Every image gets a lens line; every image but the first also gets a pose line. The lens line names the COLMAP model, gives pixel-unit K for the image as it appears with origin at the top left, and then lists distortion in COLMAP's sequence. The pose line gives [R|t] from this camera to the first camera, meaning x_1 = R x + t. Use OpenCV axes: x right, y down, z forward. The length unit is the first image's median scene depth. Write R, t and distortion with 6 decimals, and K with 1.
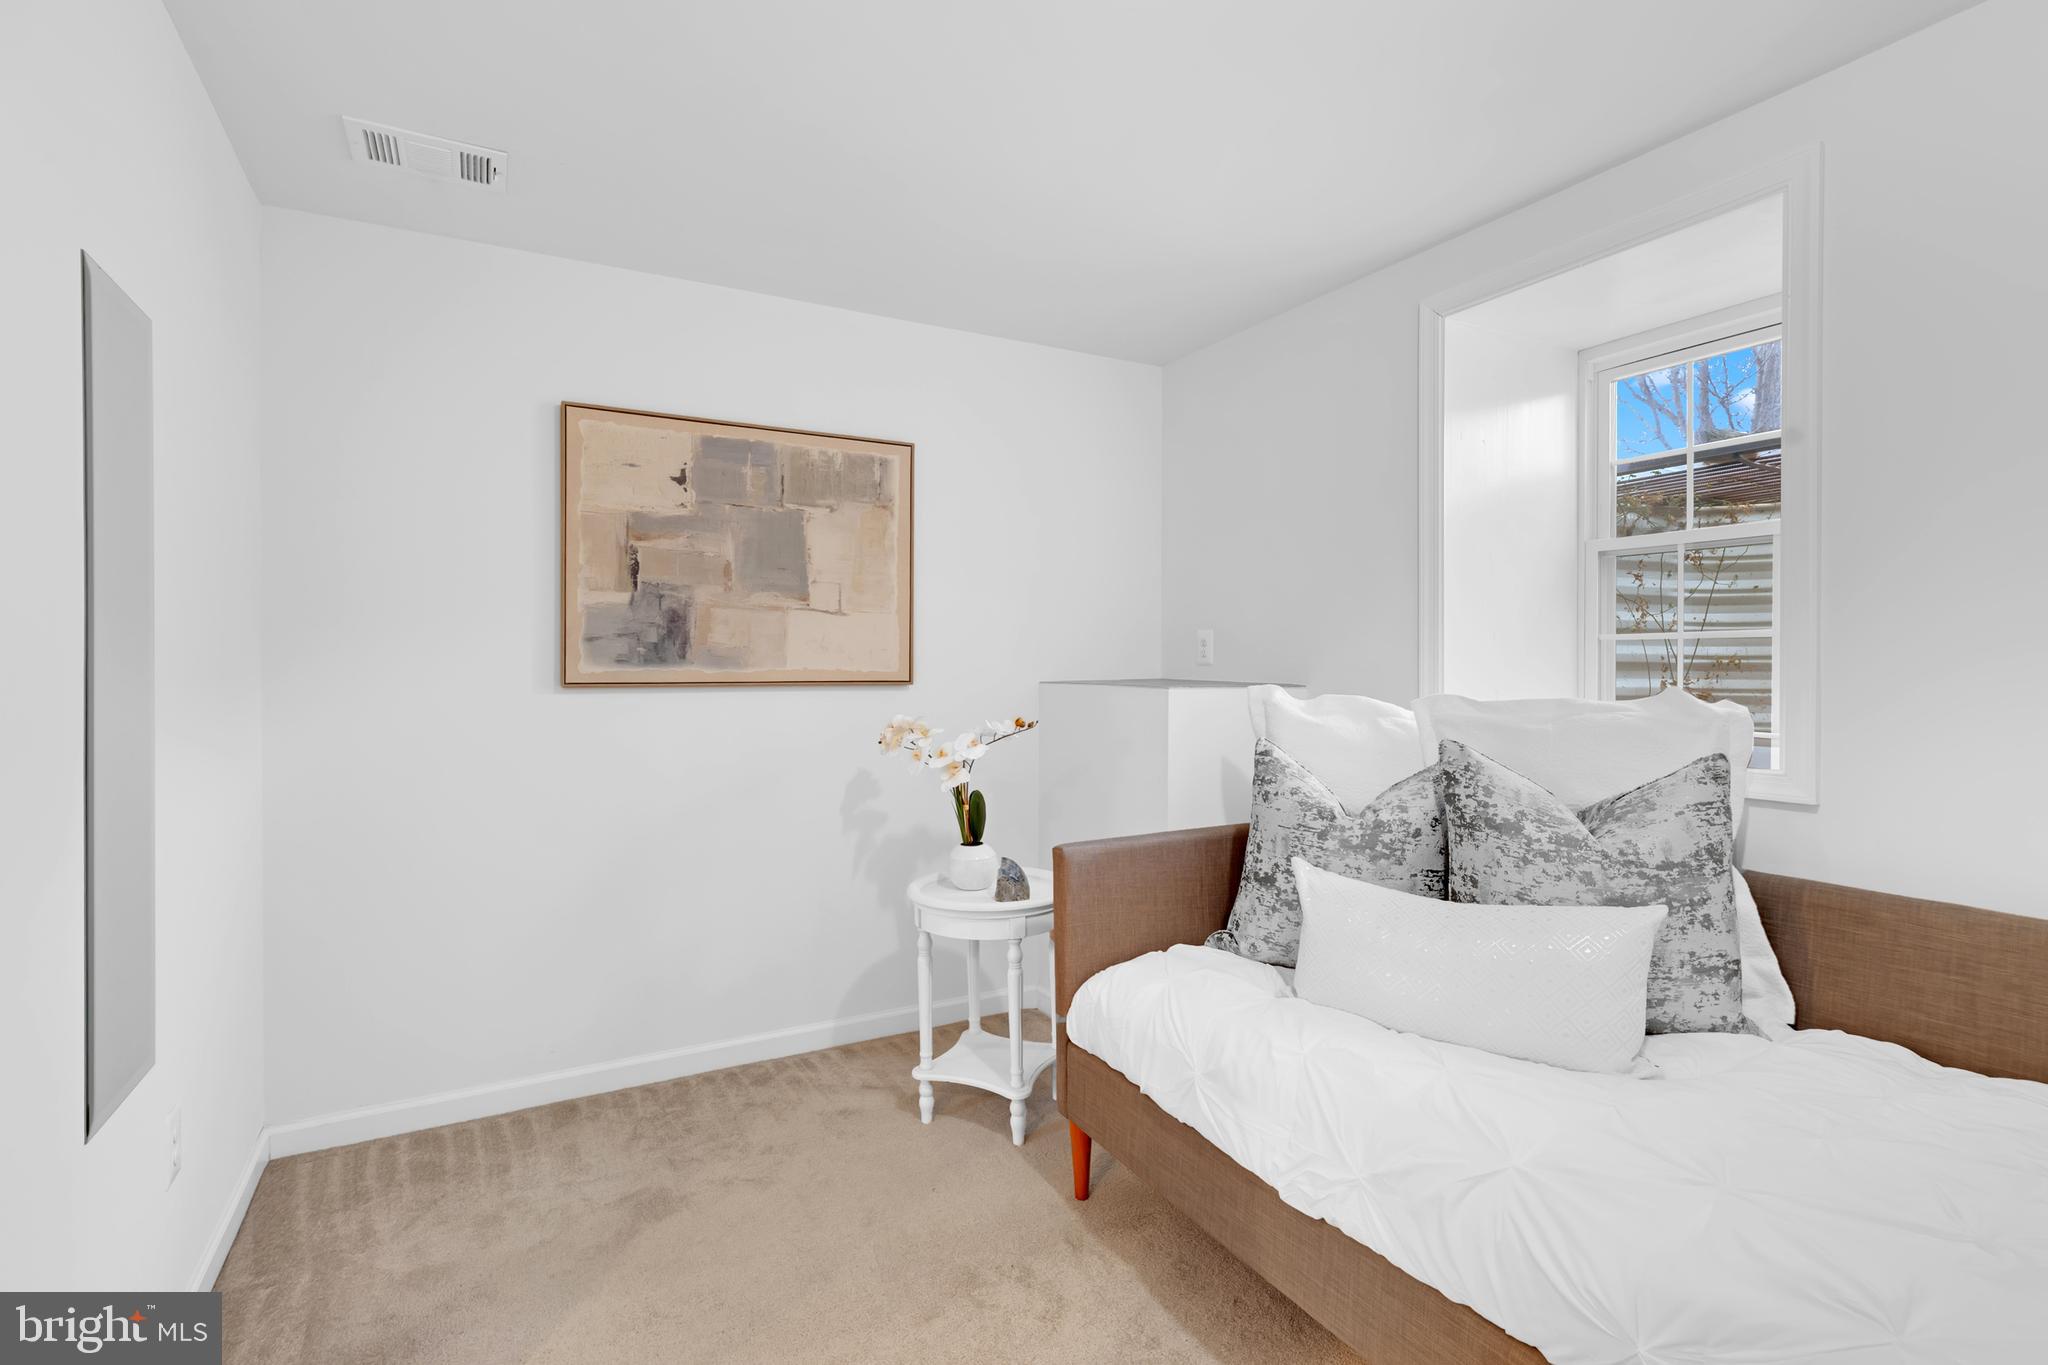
lens RADIAL K [[964.0, 0, 970.7], [0, 964.0, 679.3], [0, 0, 1]] dist [0.002578, 0.002455]
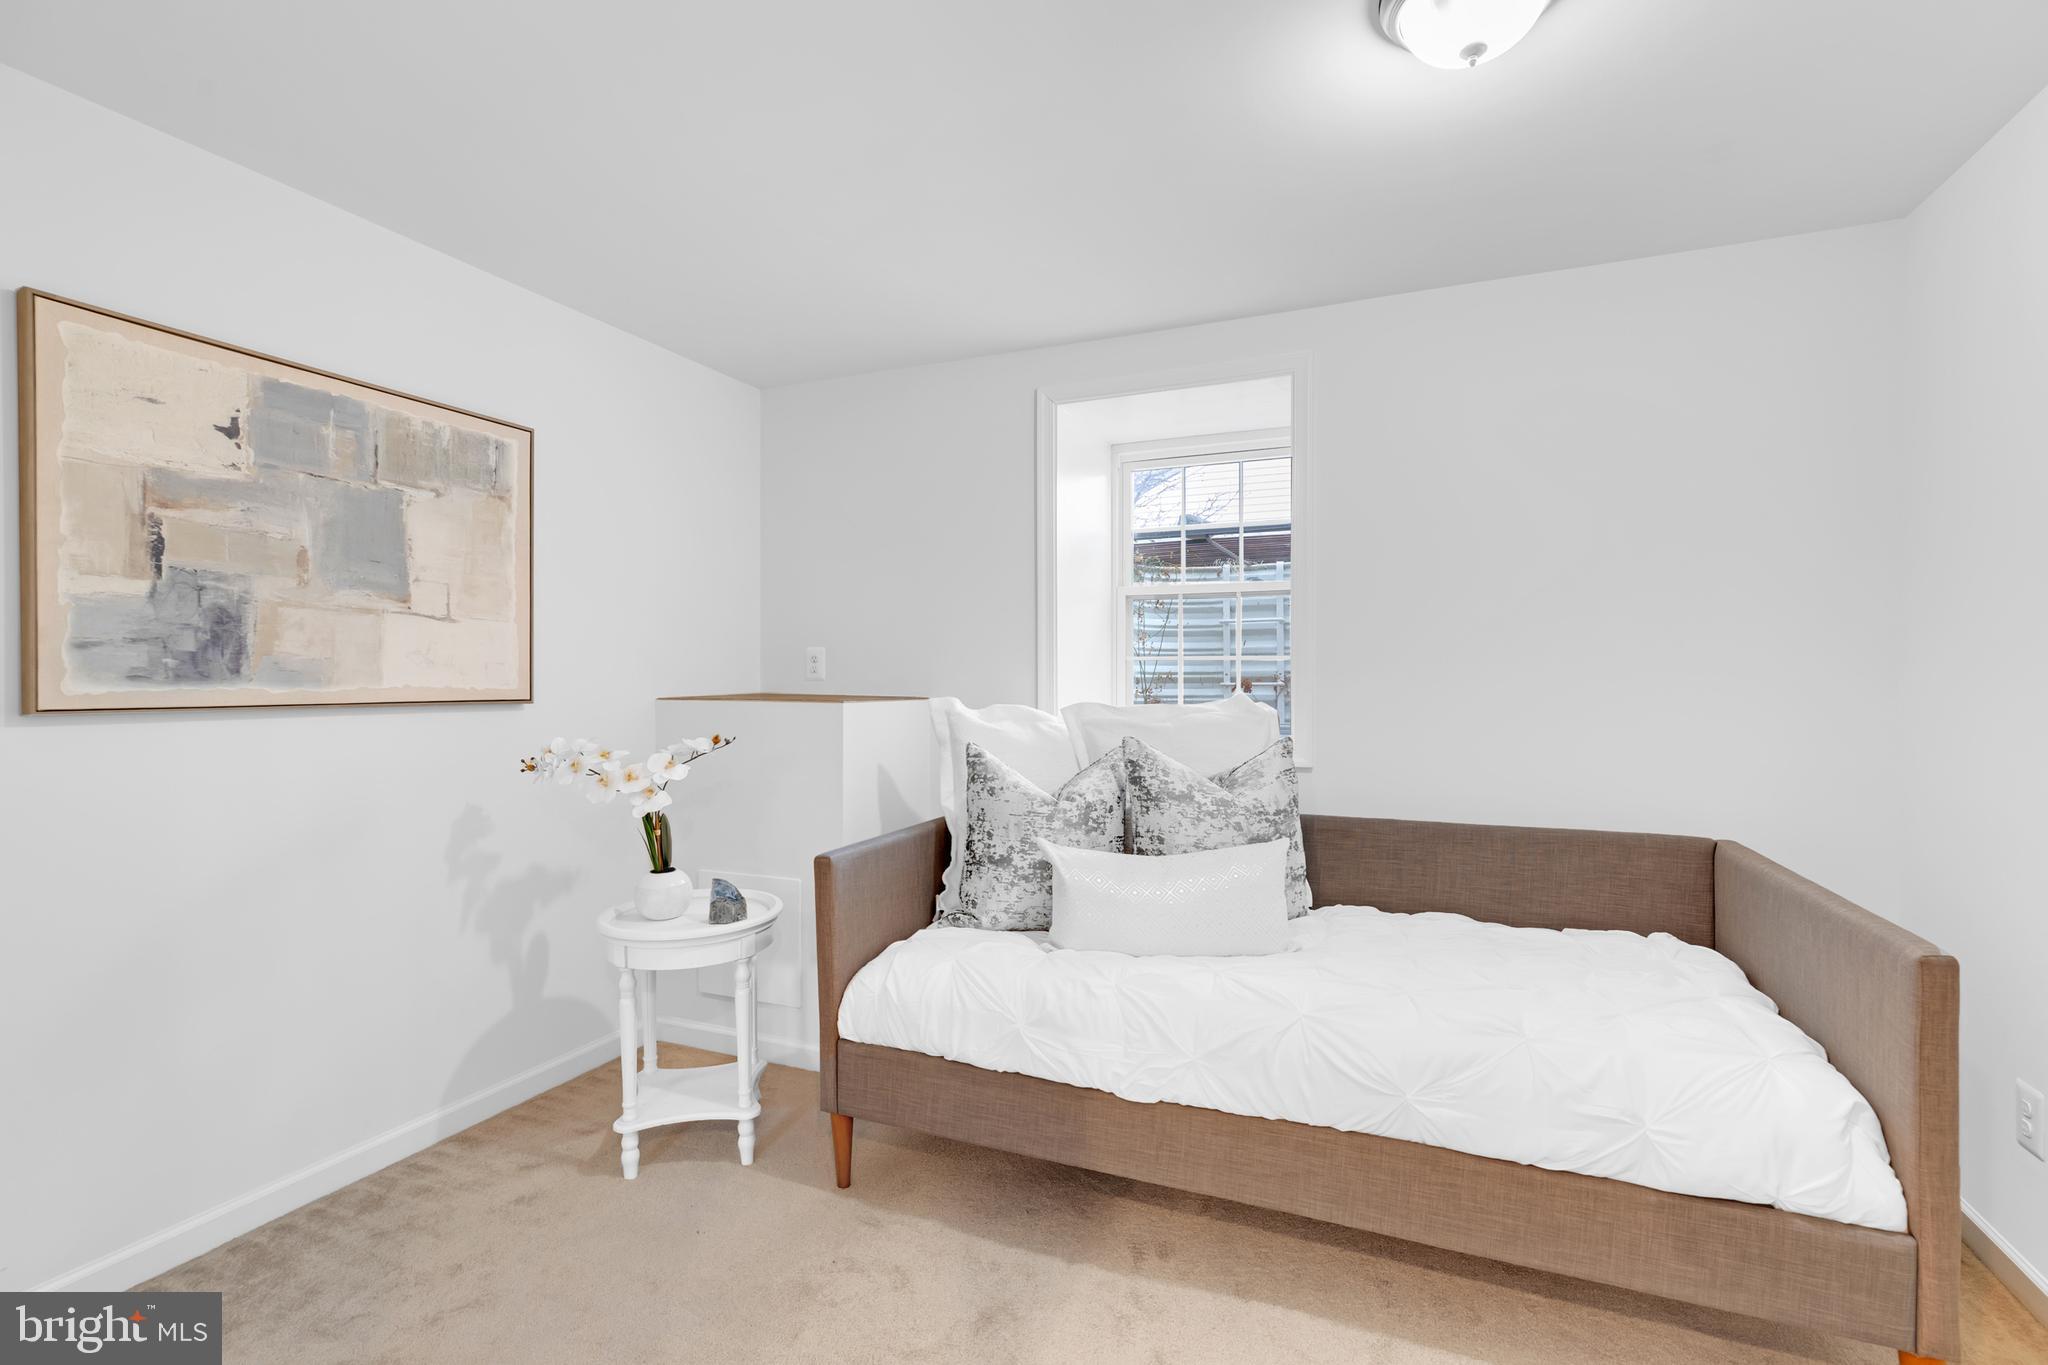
lens RADIAL K [[964.0, 0, 989.7], [0, 964.0, 696.7], [0, 0, 1]] dist [0.002578, 0.002455]
pose [[0.779864, -0.013962, 0.625793, -0.349385], [0.011987, 0.999901, 0.007371, -0.002534], [-0.625834, 0.001753, 0.779954, 0.065838]]
